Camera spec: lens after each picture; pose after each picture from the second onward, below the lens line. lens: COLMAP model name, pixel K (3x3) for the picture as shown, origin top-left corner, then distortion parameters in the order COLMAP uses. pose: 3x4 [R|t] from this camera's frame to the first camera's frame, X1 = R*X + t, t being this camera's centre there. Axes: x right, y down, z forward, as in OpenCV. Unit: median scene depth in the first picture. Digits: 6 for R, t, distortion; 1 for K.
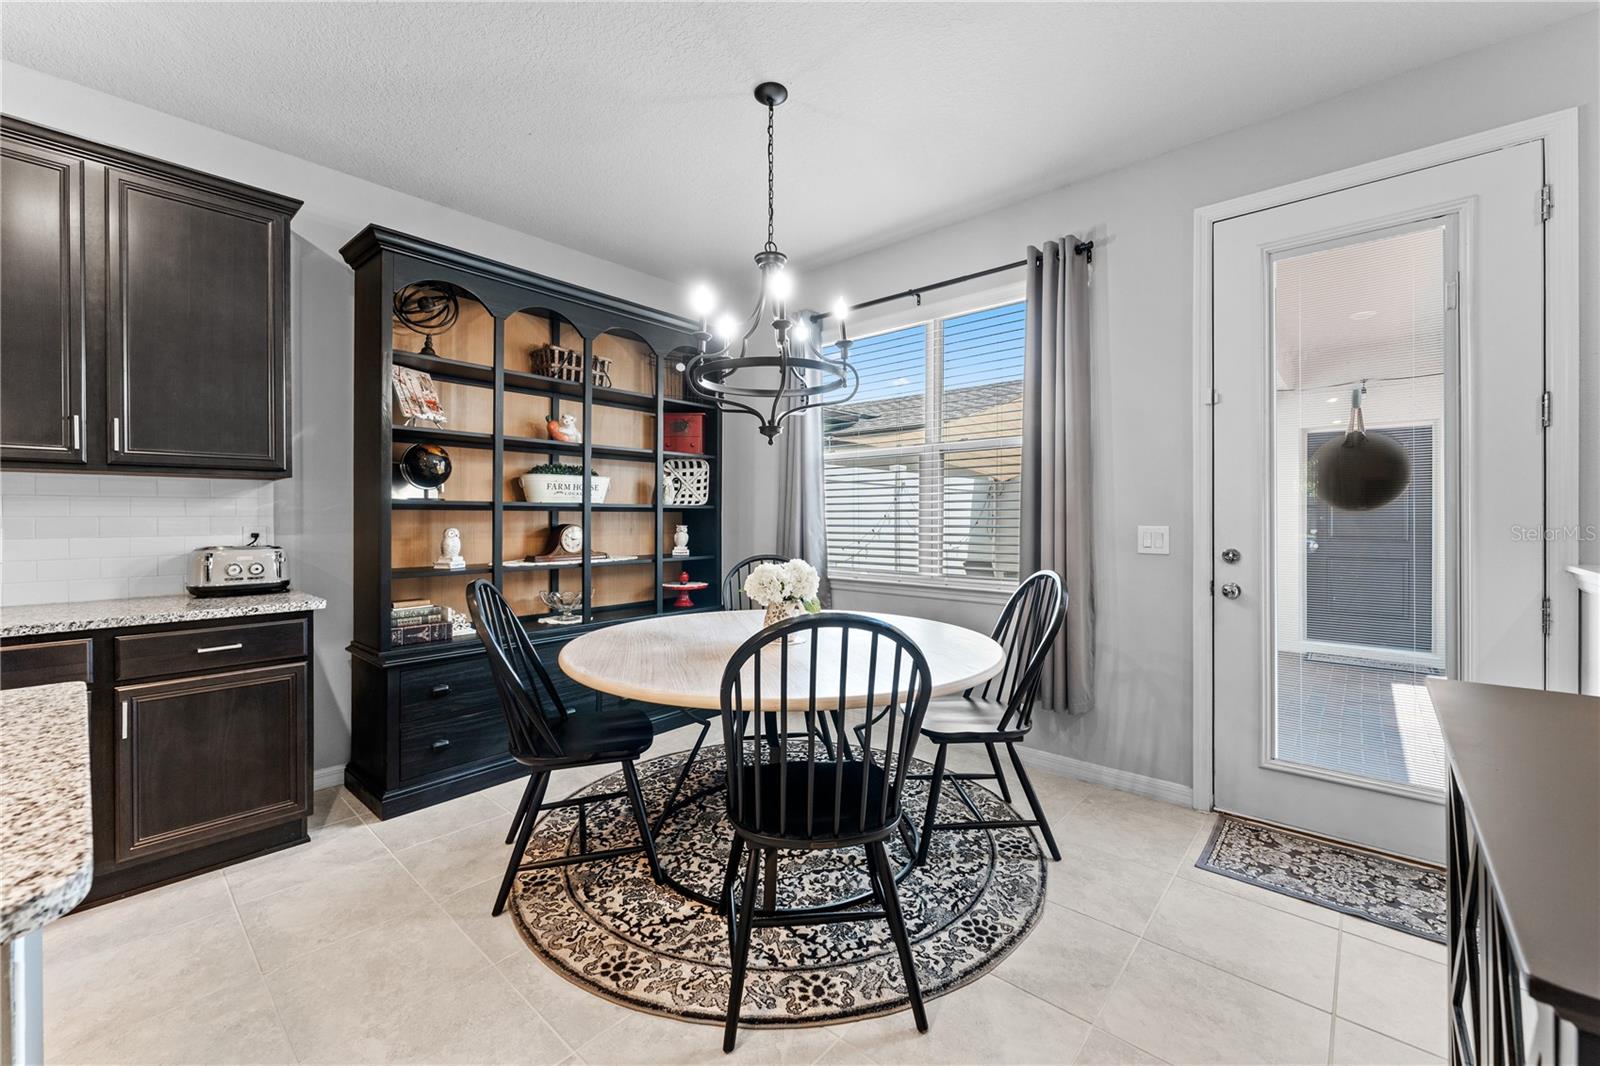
lens RADIAL K [[644.0, 0, 784.2], [0, 644.0, 512.9], [0, 0, 1]] dist [-0.000488, -0.000104]
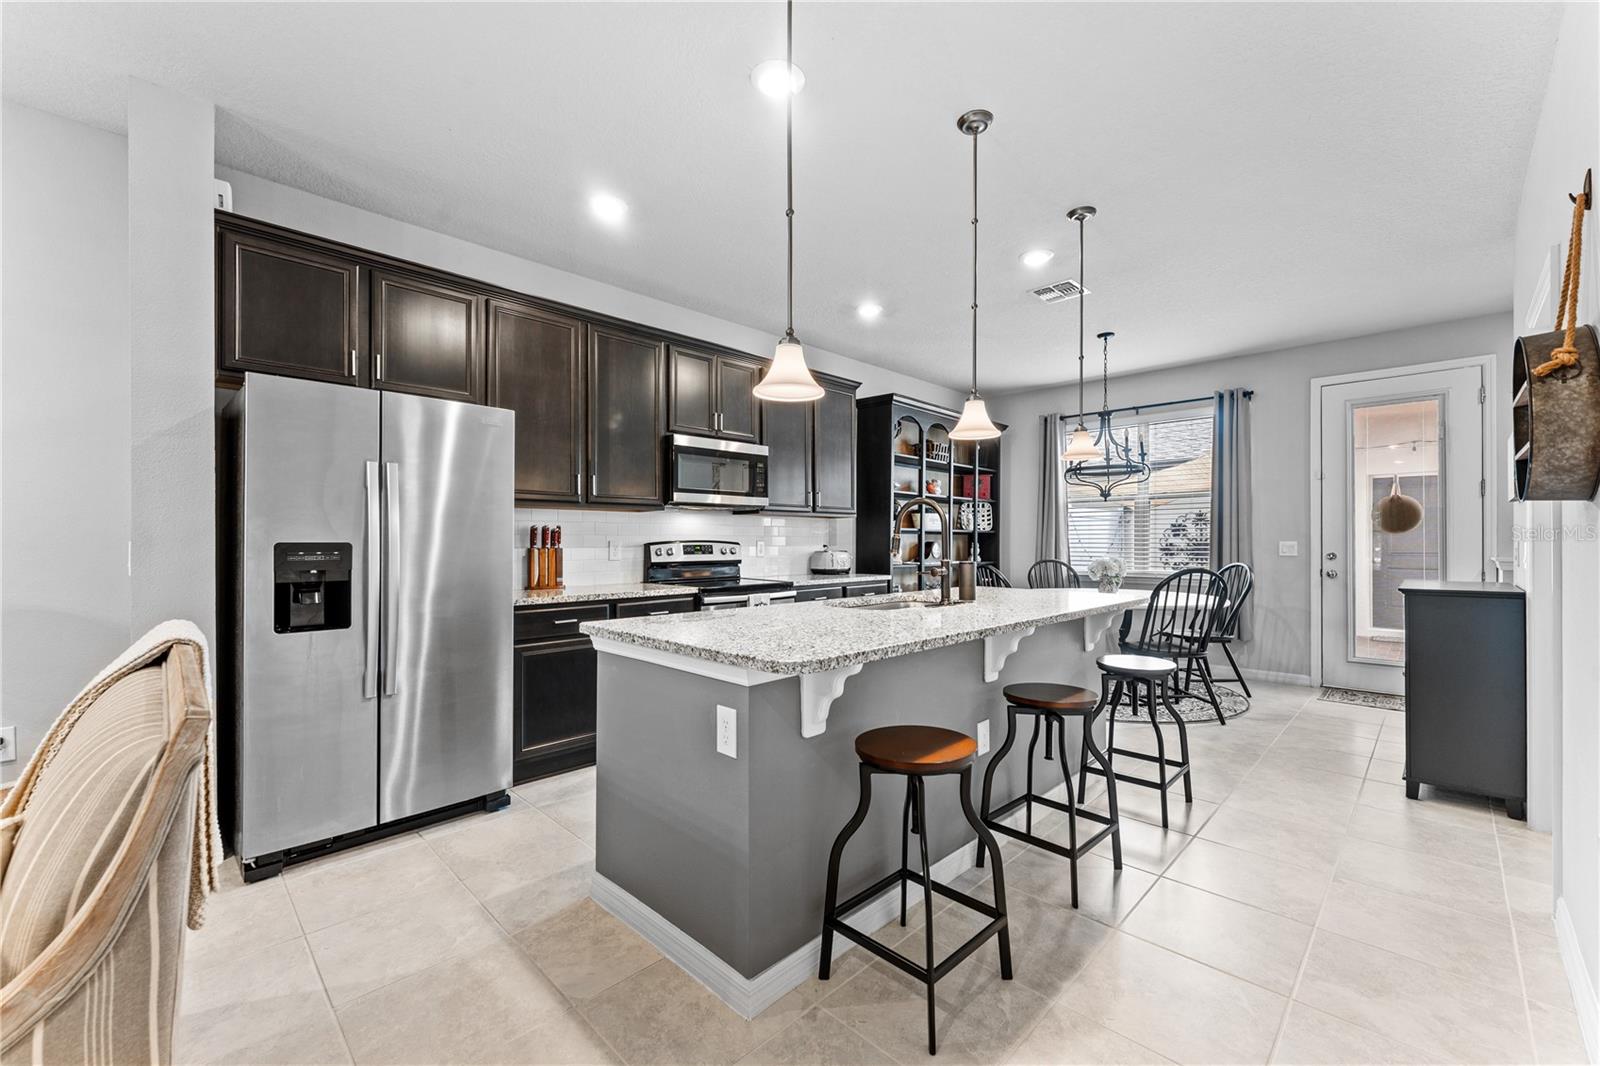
lens RADIAL K [[643.2, 0, 807.7], [0, 643.2, 539.9], [0, 0, 1]] dist [0.001403, 0.000168]
pose [[0.999205, 0.000004, -0.039868, -0.775459], [0.000090, 0.999997, 0.002365, 0.011148], [0.039868, -0.002367, 0.999202, -0.966301]]
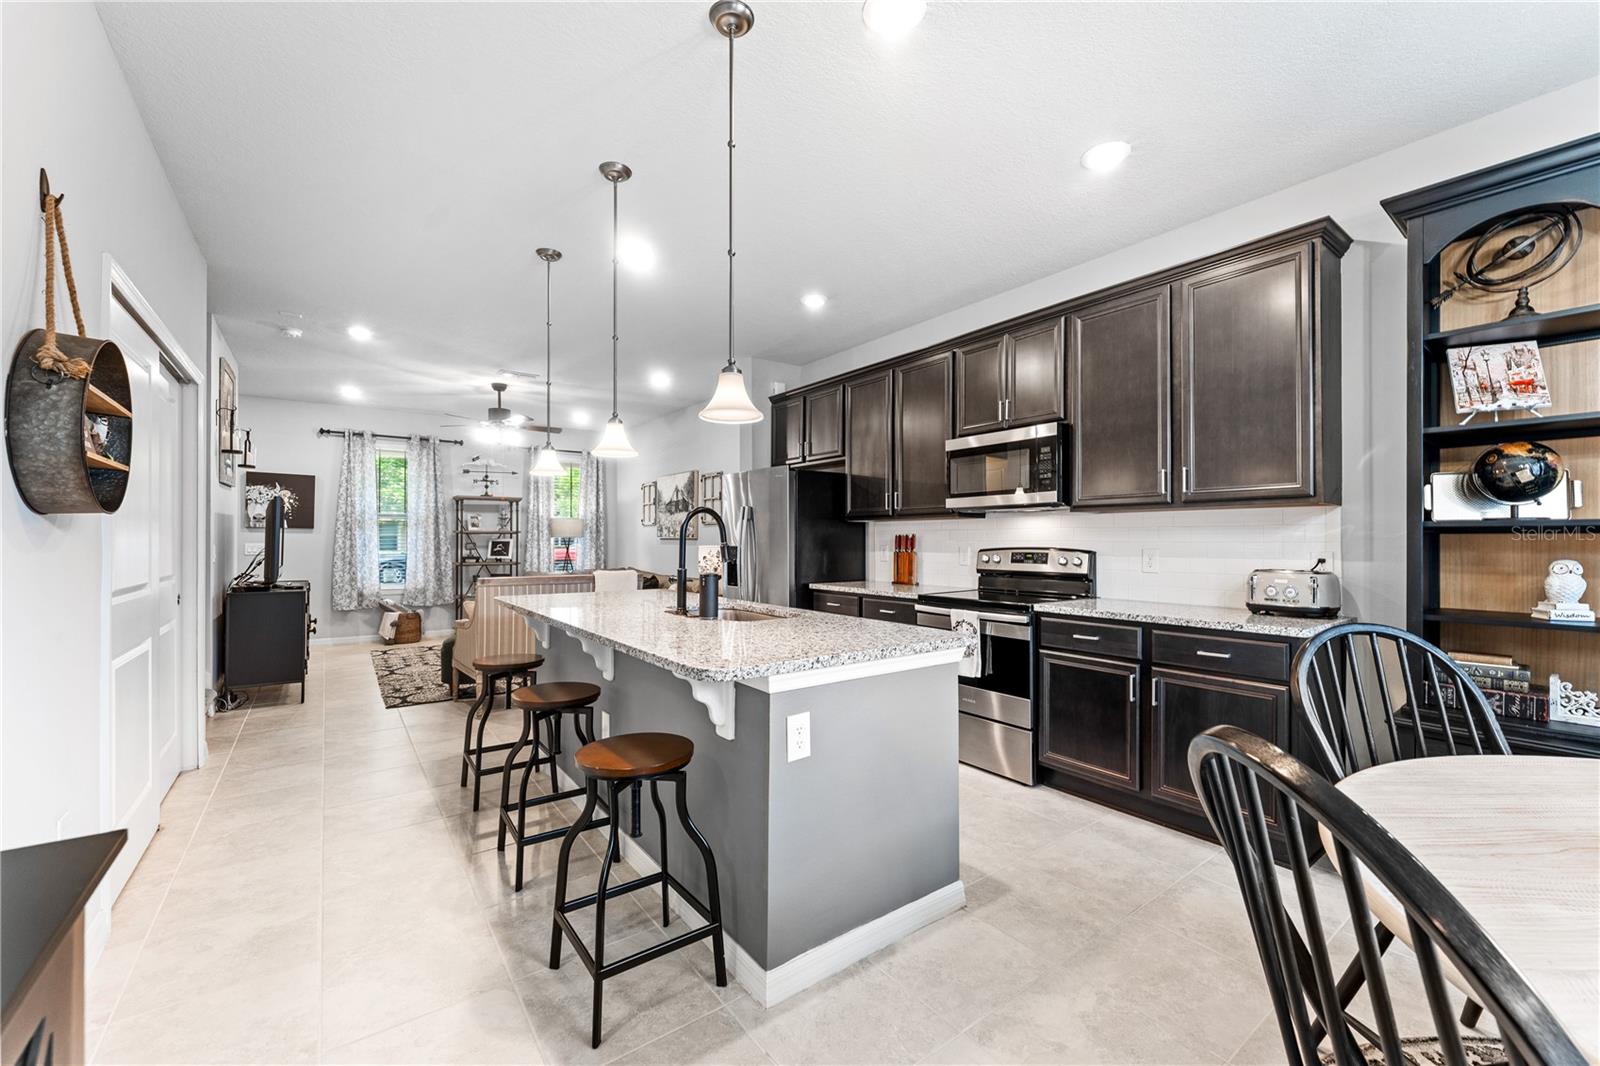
lens RADIAL K [[646.1, 0, 820.4], [0, 646.1, 538.2], [0, 0, 1]] dist [0.000687, 0.000050]
pose [[-0.166863, -0.005248, -0.985966, 0.310765], [0.001260, 0.999984, -0.005536, 0.003770], [0.985979, -0.002166, -0.166854, 0.381996]]
